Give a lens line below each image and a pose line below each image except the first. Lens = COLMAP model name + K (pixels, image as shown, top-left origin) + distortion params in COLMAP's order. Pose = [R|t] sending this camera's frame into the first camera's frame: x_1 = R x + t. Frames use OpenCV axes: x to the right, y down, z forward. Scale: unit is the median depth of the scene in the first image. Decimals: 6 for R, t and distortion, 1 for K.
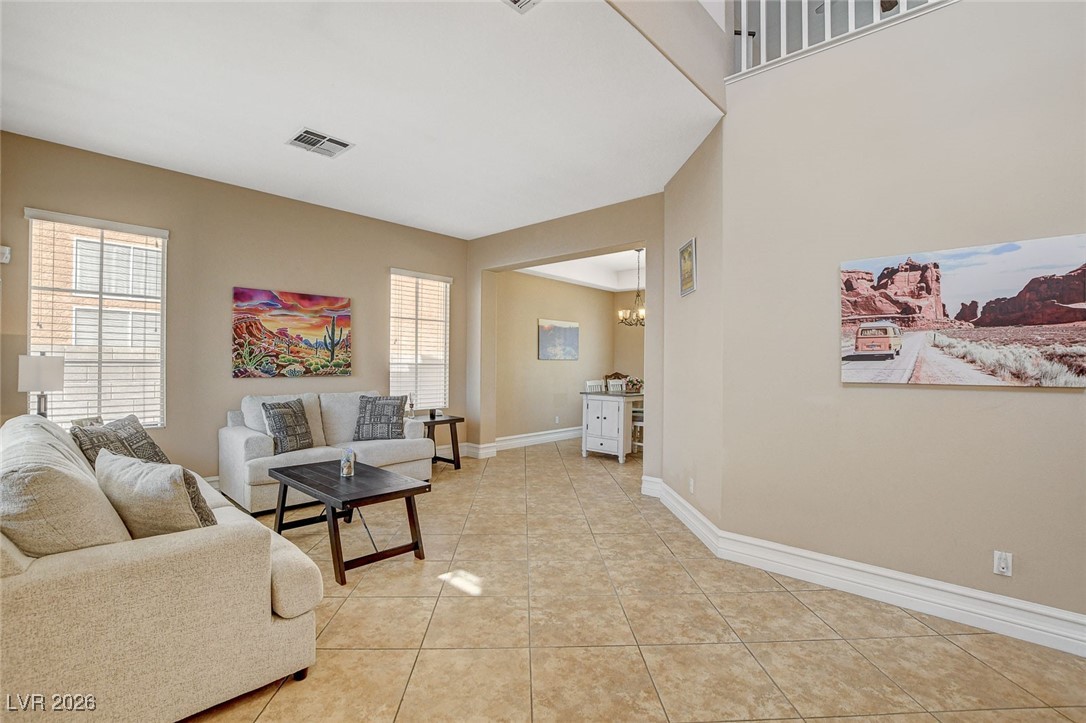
lens RADIAL K [[487.3, 0, 544.5], [0, 487.3, 357.4], [0, 0, 1]] dist [-0.033191, 0.003680]
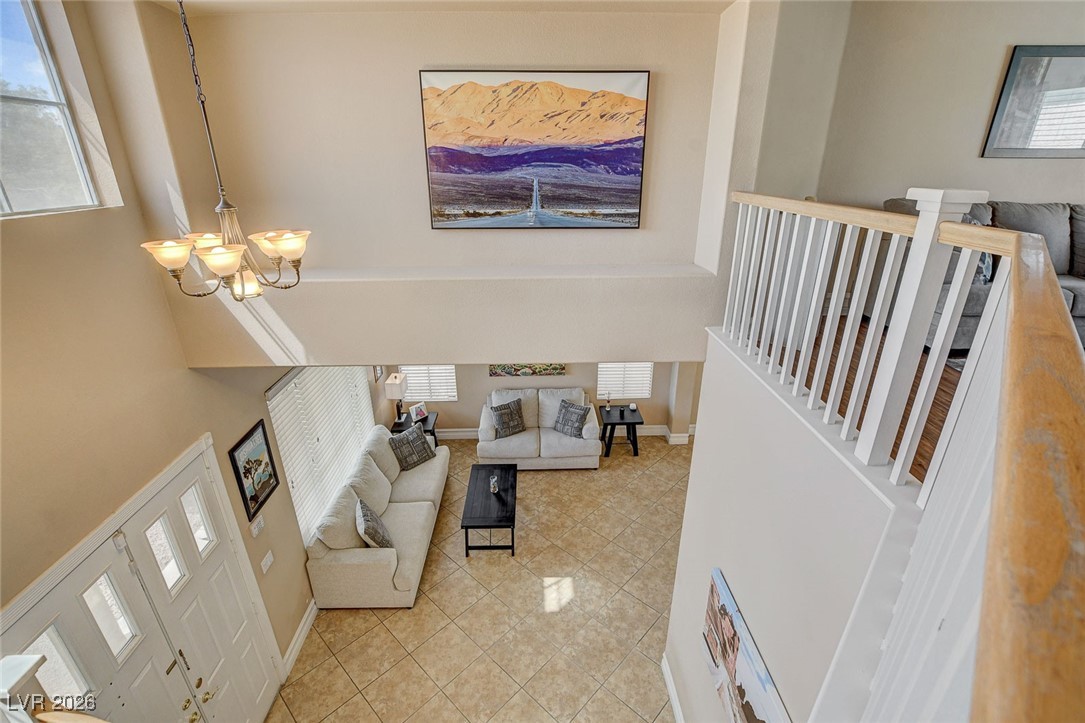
lens RADIAL K [[486.9, 0, 549.2], [0, 486.9, 364.0], [0, 0, 1]] dist [-0.033191, 0.003680]
pose [[0.699688, 0.266509, -0.662880, 0.766510], [0.015950, 0.921762, 0.387427, -0.847469], [0.714270, -0.281651, 0.640695, 0.145262]]
